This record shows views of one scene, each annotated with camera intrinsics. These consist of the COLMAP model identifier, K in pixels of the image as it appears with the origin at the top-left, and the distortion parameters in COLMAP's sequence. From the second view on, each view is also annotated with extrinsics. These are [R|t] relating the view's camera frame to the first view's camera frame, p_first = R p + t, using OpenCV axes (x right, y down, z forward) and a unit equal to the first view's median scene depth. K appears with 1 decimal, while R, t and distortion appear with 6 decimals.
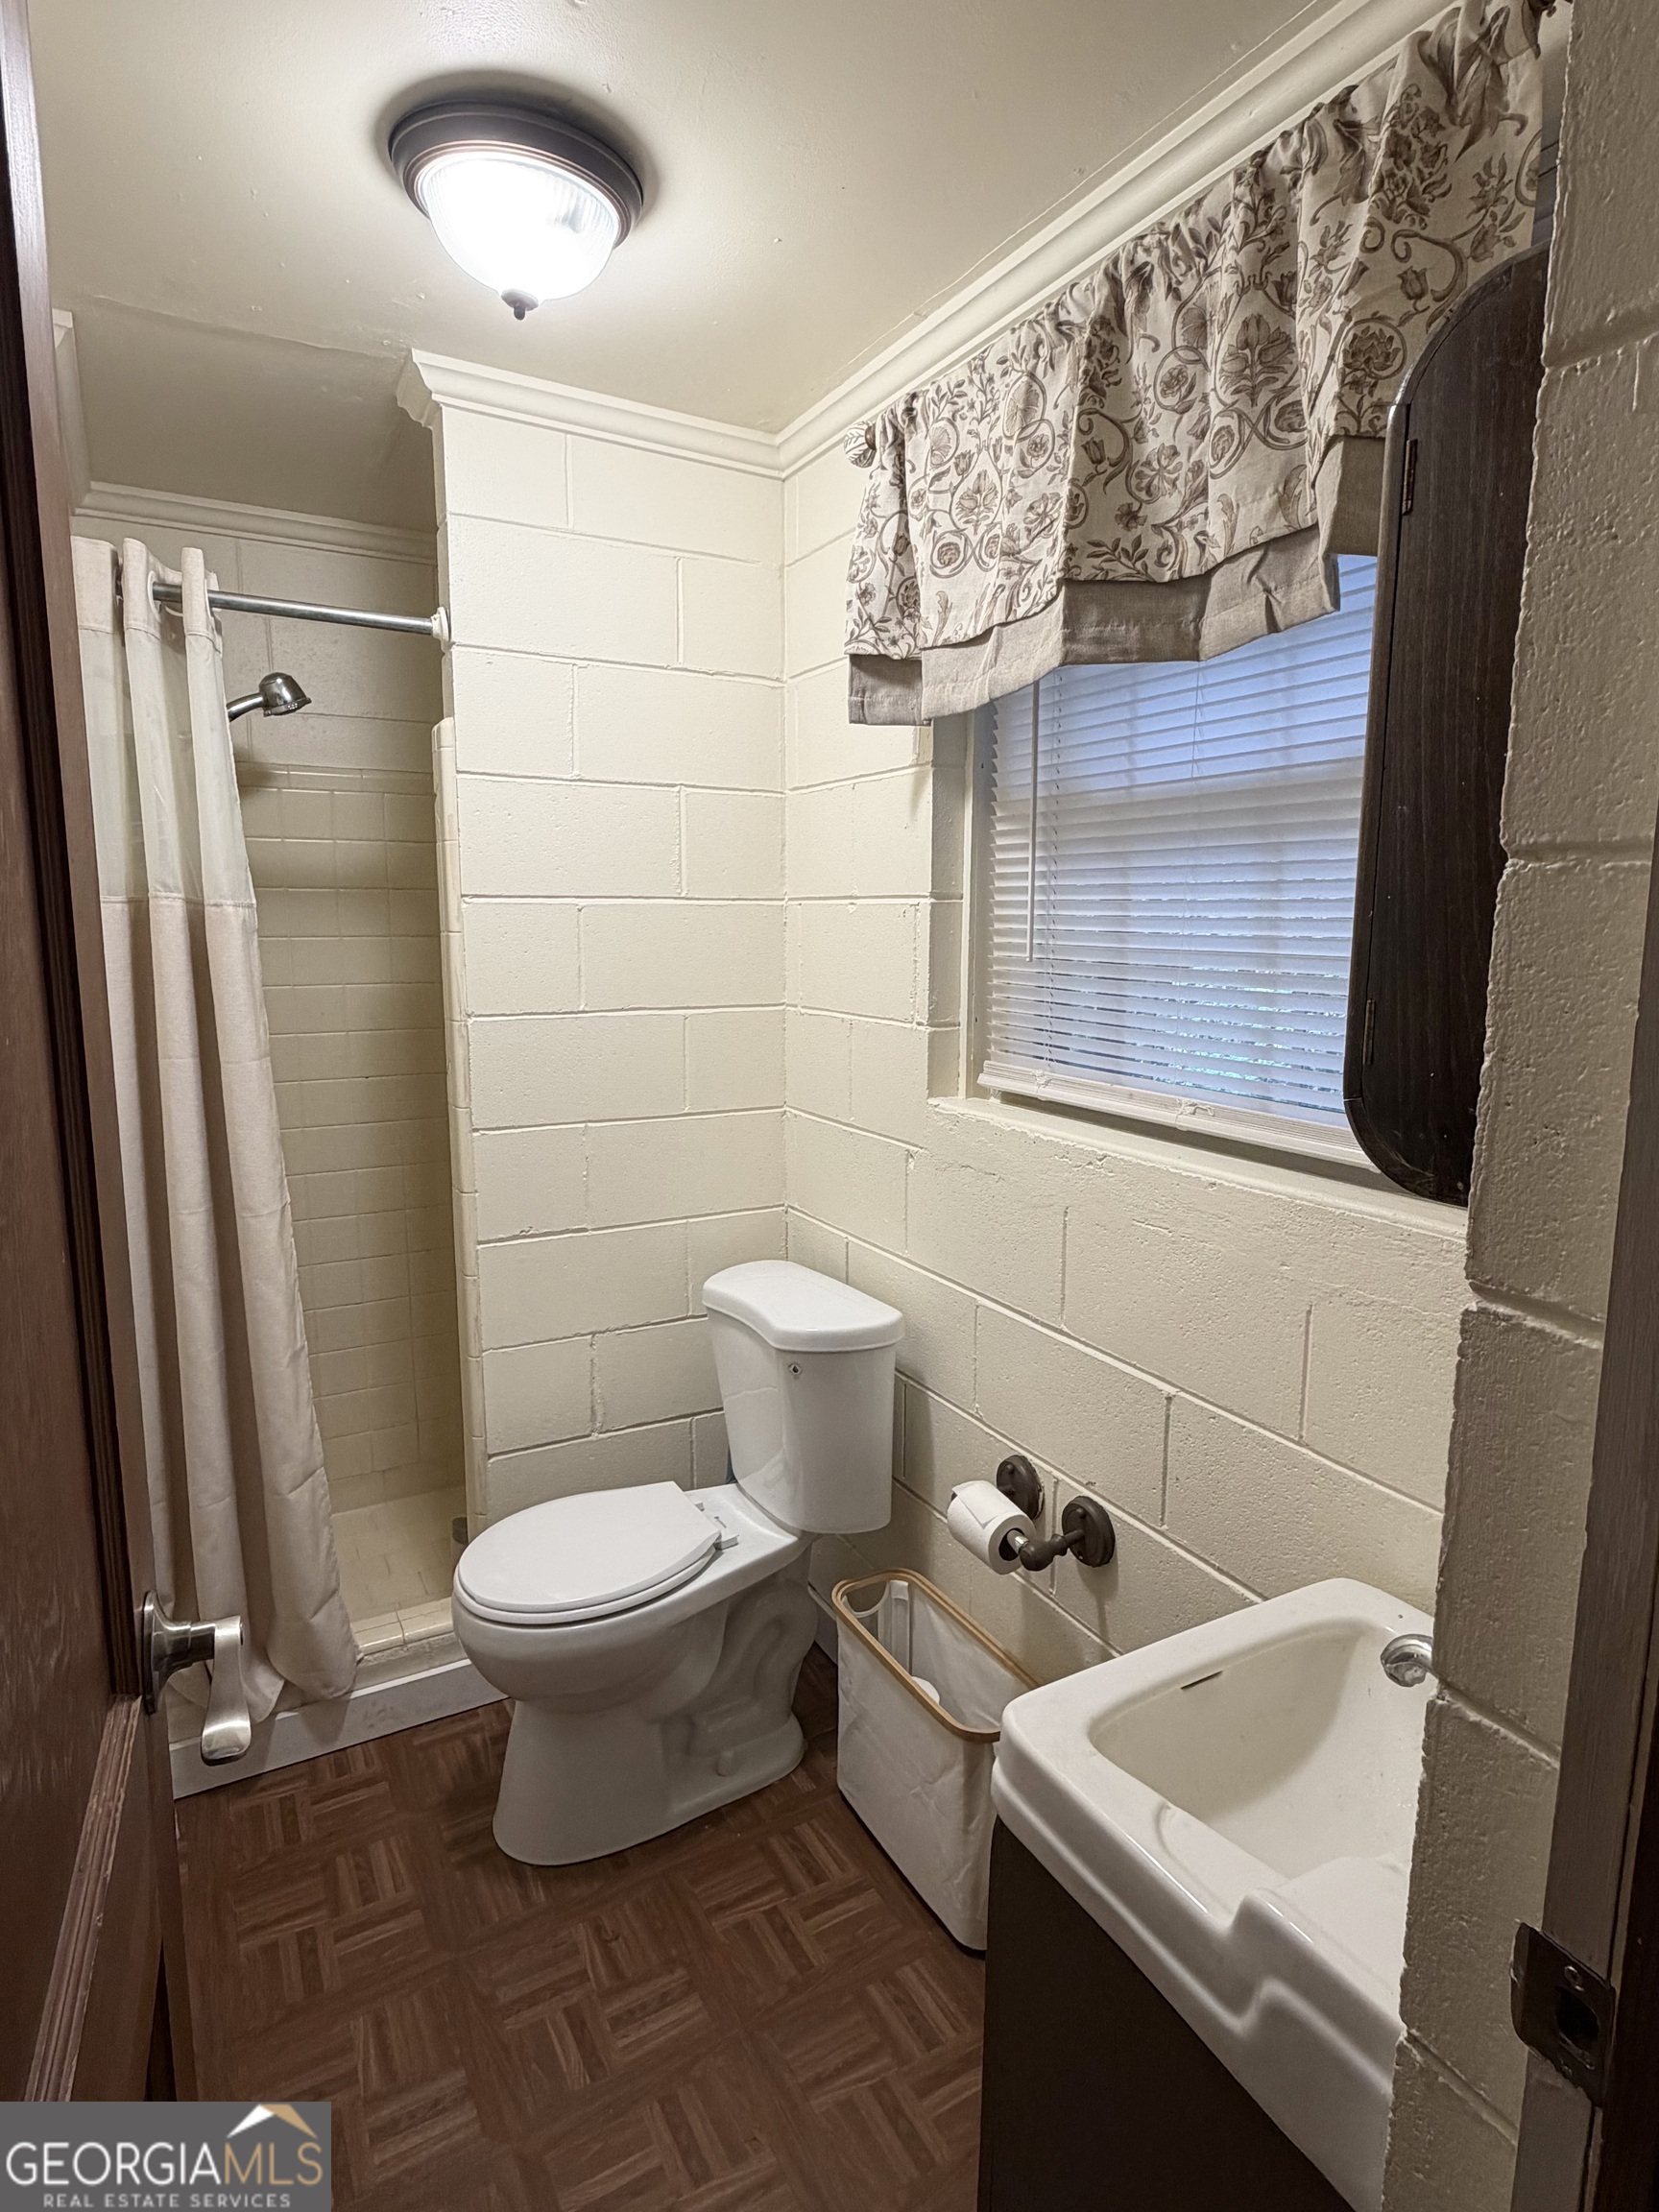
lens RADIAL K [[1211.2, 0, 831.1], [0, 1211.2, 1105.7], [0, 0, 1]] dist [-0.000813, -0.000290]
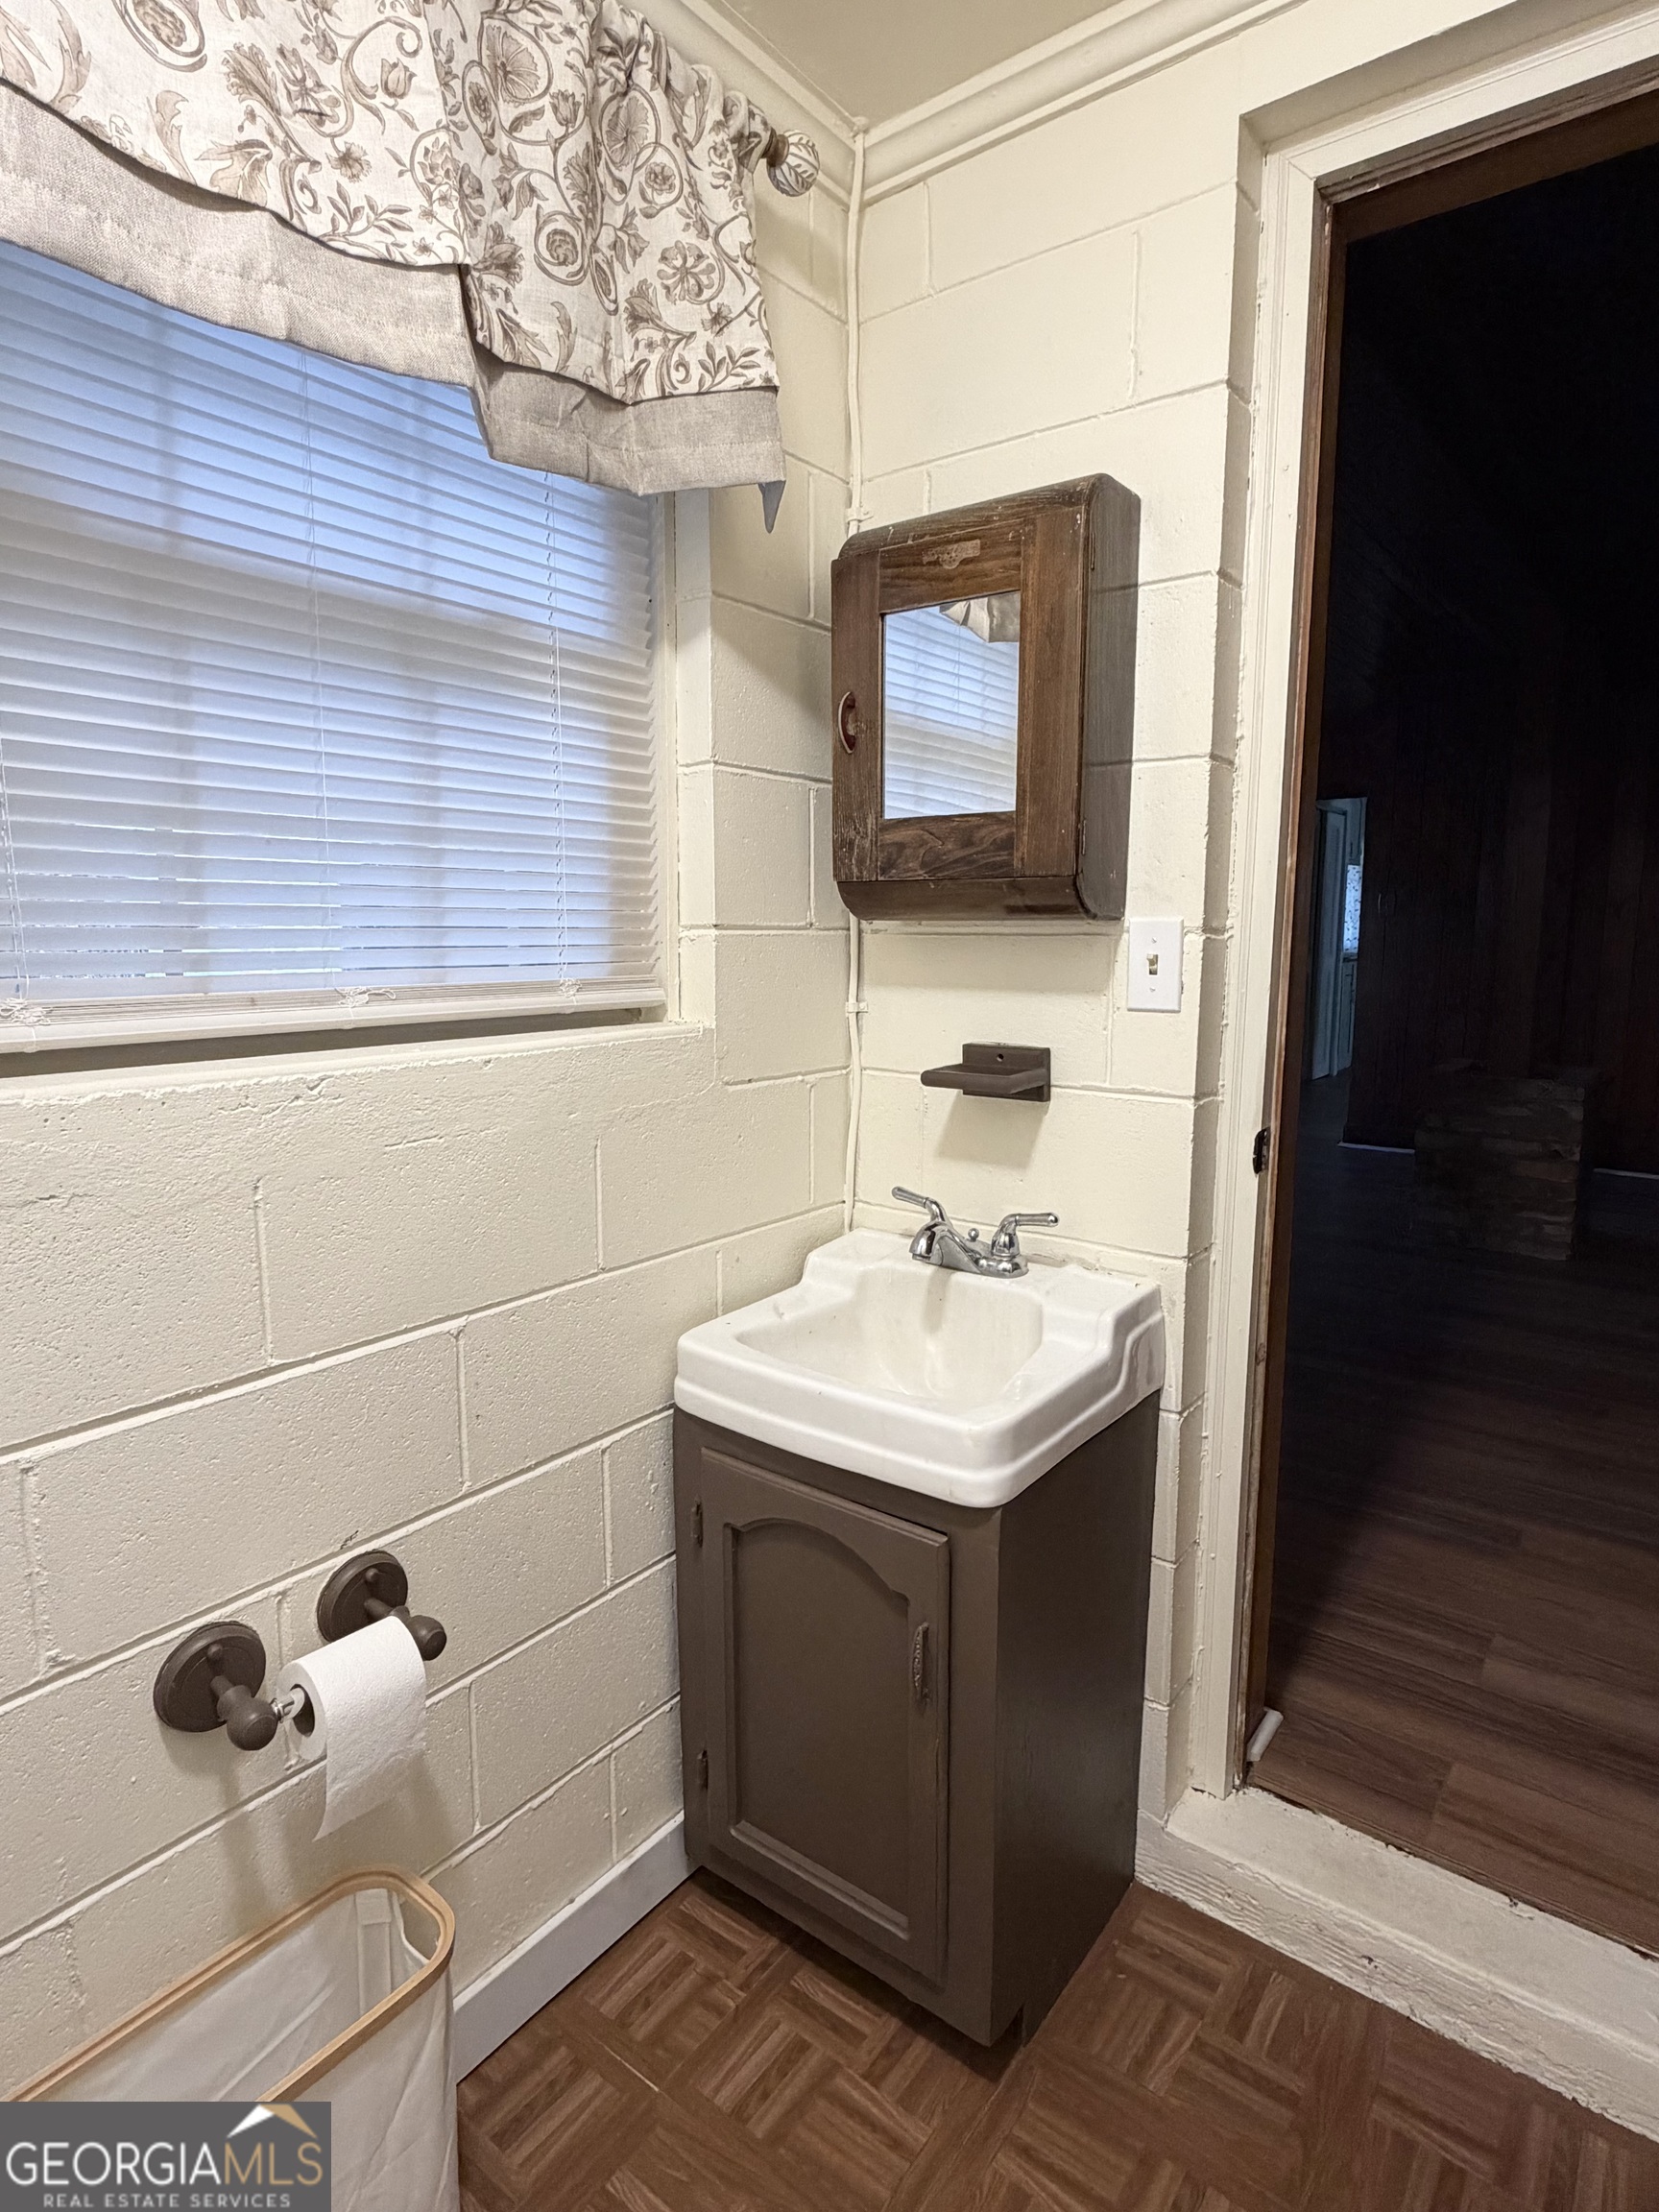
lens RADIAL K [[1211.2, 0, 827.0], [0, 1211.2, 1086.7], [0, 0, 1]] dist [-0.000813, -0.000290]
pose [[-0.404606, -0.131830, 0.904939, -0.657638], [0.134235, 0.970275, 0.201366, -0.070829], [-0.904585, 0.202948, -0.374883, 1.221446]]
